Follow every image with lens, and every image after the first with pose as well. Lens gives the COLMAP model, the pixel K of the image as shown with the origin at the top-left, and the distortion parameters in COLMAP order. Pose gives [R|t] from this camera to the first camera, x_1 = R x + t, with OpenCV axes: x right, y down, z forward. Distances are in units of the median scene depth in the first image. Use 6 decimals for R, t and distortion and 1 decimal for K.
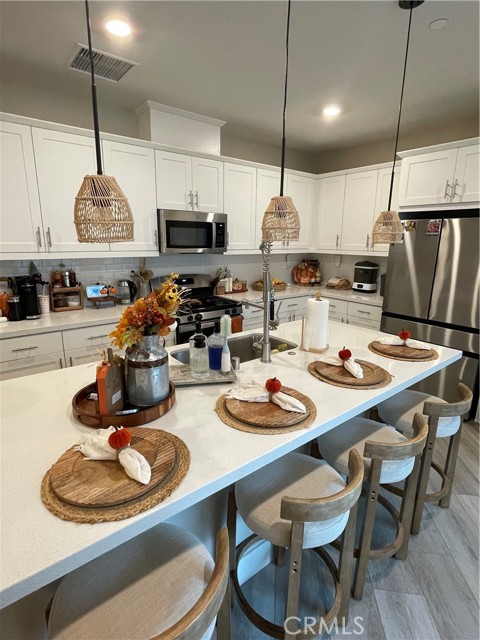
lens RADIAL K [[333.1, 0, 238.8], [0, 333.1, 318.1], [0, 0, 1]] dist [0.002246, 0.000128]
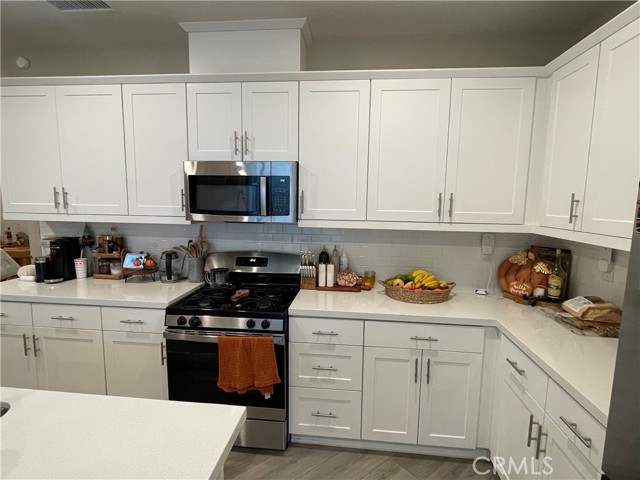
lens RADIAL K [[333.1, 0, 320.1], [0, 333.1, 236.8], [0, 0, 1]] dist [0.002246, 0.000128]
pose [[0.717867, 0.079203, -0.691660, 0.439416], [-0.169101, 0.983591, -0.062876, -0.150704], [0.675331, 0.162097, 0.719481, 0.628890]]
